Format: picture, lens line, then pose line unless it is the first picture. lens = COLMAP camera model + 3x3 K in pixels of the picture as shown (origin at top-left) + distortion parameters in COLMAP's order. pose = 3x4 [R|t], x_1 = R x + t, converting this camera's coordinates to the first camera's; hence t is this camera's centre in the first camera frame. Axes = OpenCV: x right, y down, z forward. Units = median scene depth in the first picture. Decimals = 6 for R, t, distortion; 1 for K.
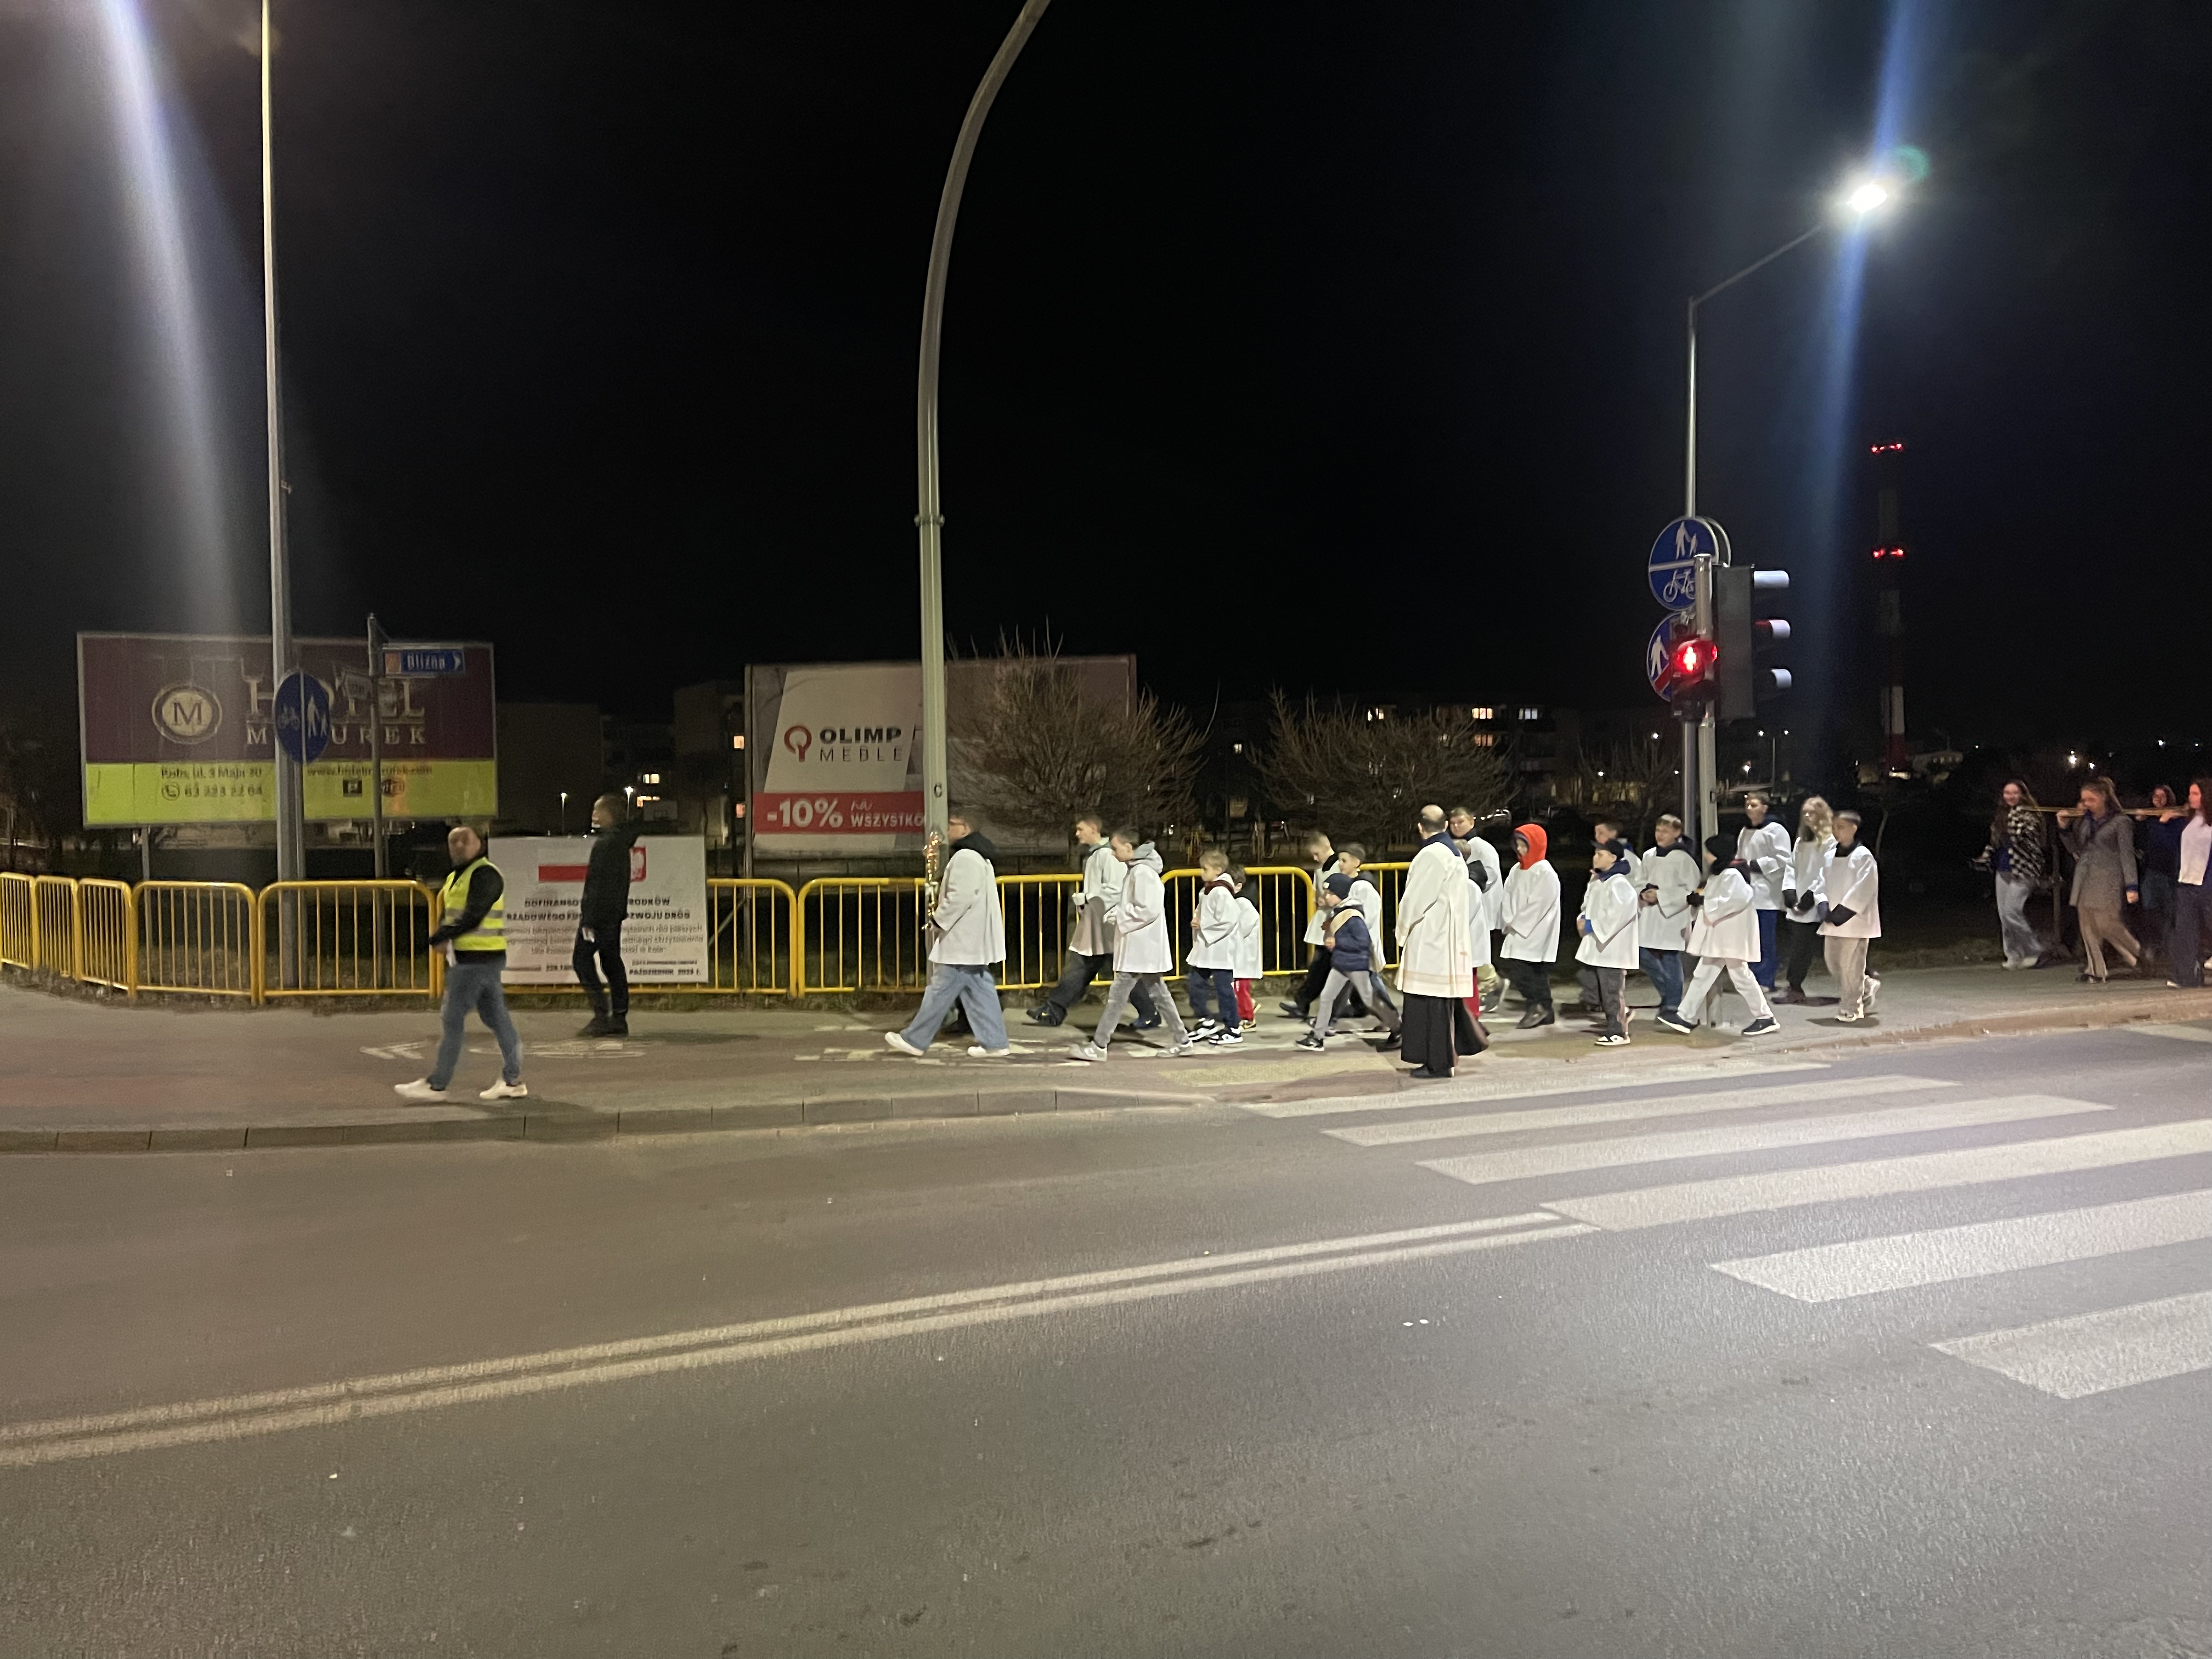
lens RADIAL K [[1660.2, 0, 1106.1], [0, 1660.2, 835.8], [0, 0, 1]] dist [0.062604, -0.079059]
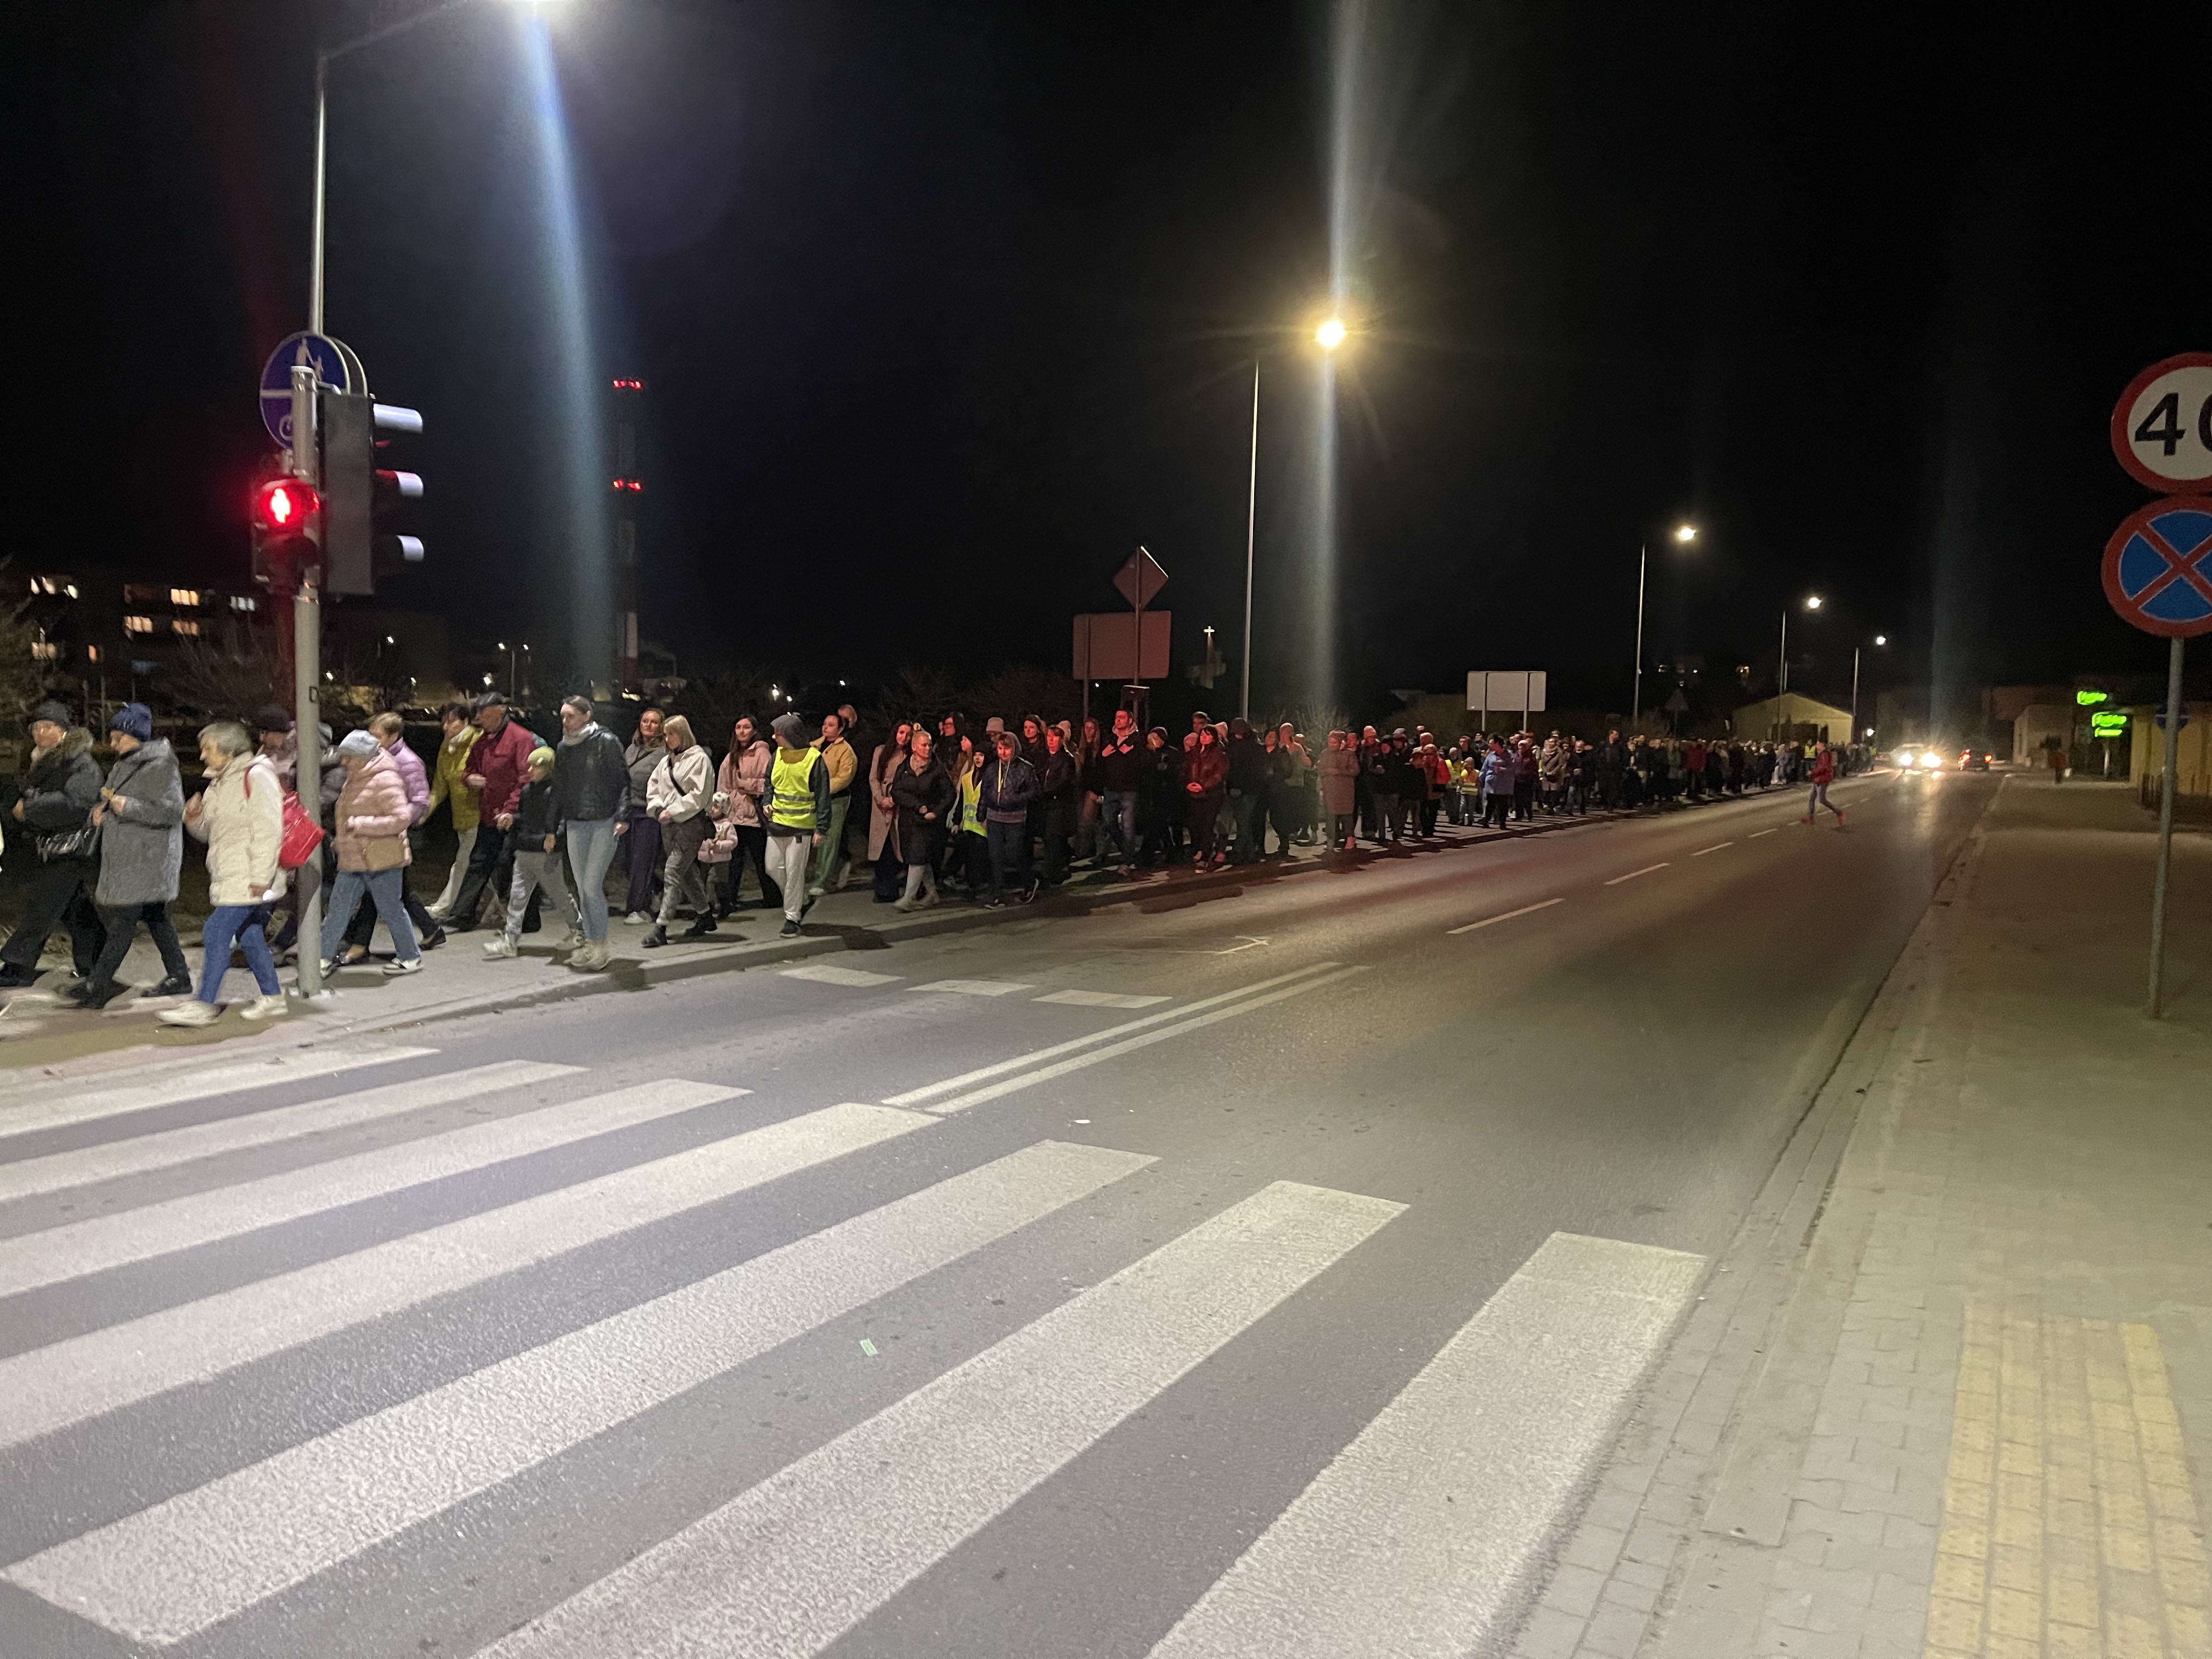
lens RADIAL K [[1660.2, 0, 1112.7], [0, 1660.2, 848.3], [0, 0, 1]] dist [0.062604, -0.079059]
pose [[0.749444, -0.001871, 0.662065, 0.133150], [-0.037679, 0.998255, 0.045472, -0.002424], [-0.660995, -0.059025, 0.748066, 0.192444]]
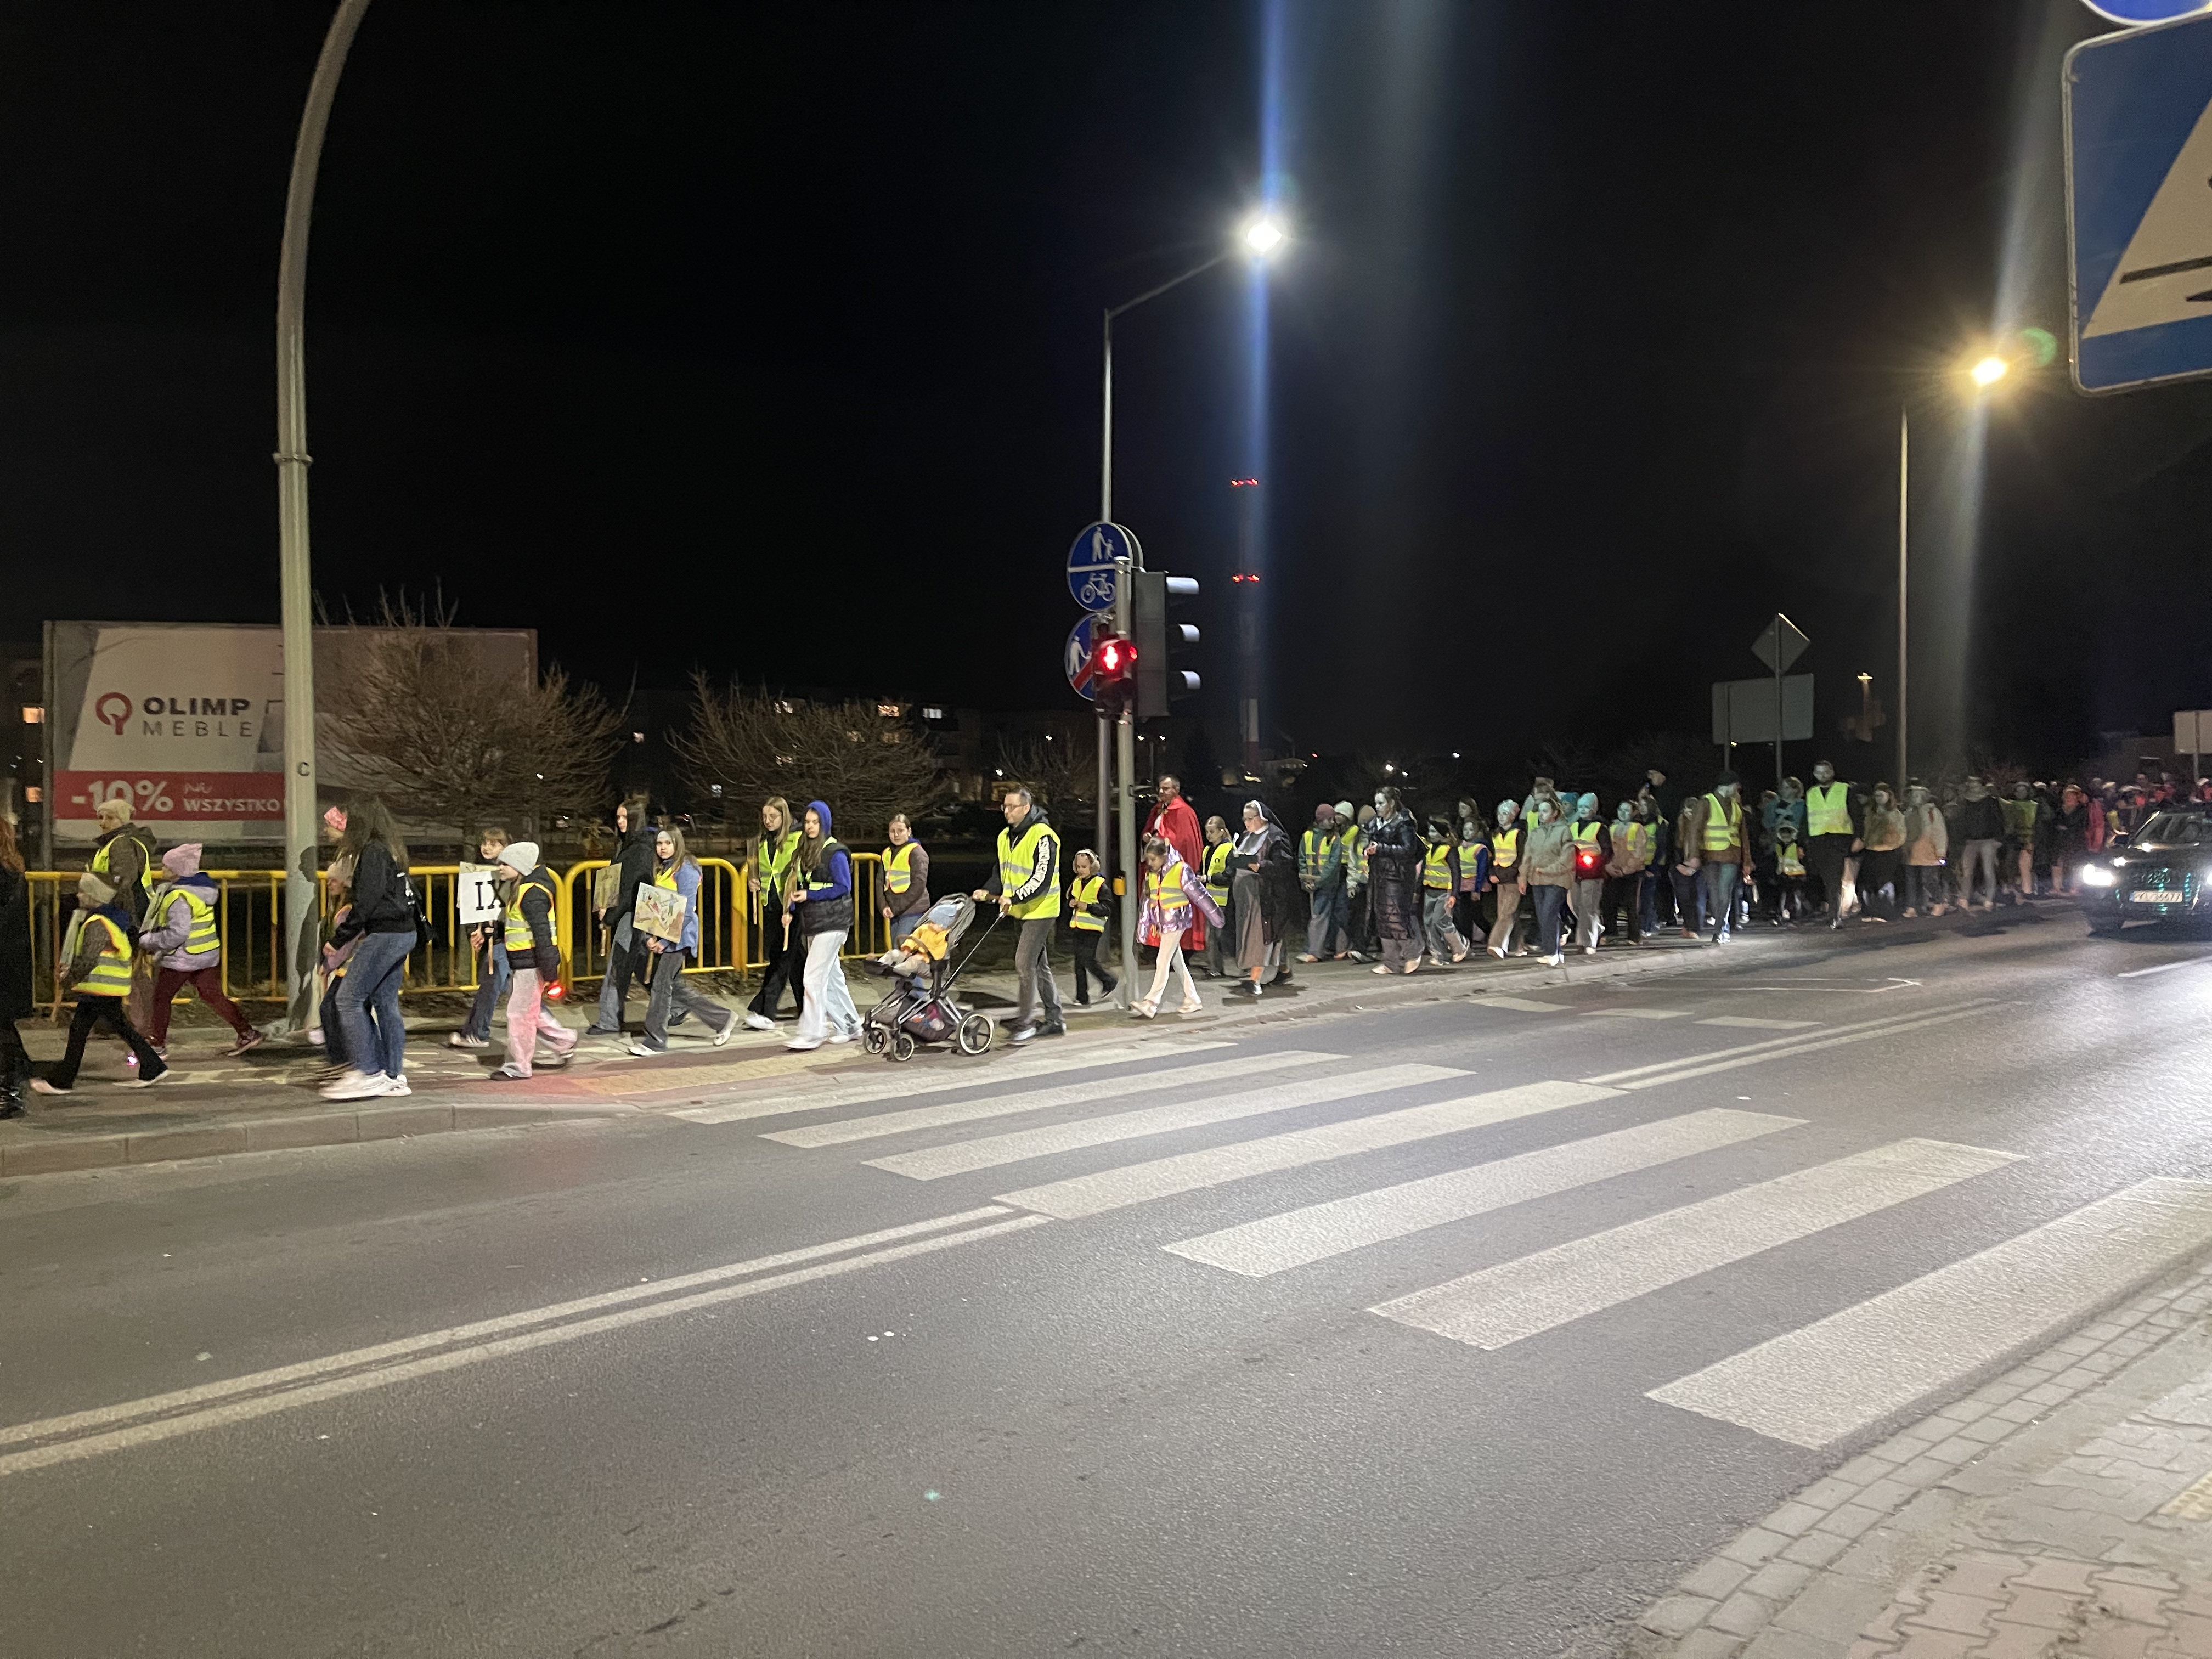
lens RADIAL K [[1660.2, 0, 1097.2], [0, 1660.2, 841.8], [0, 0, 1]] dist [0.062604, -0.079059]
pose [[0.939925, 0.004694, 0.341349, -0.010345], [-0.007086, 0.999958, 0.005762, 0.002661], [-0.341308, -0.007835, 0.939919, 0.033273]]
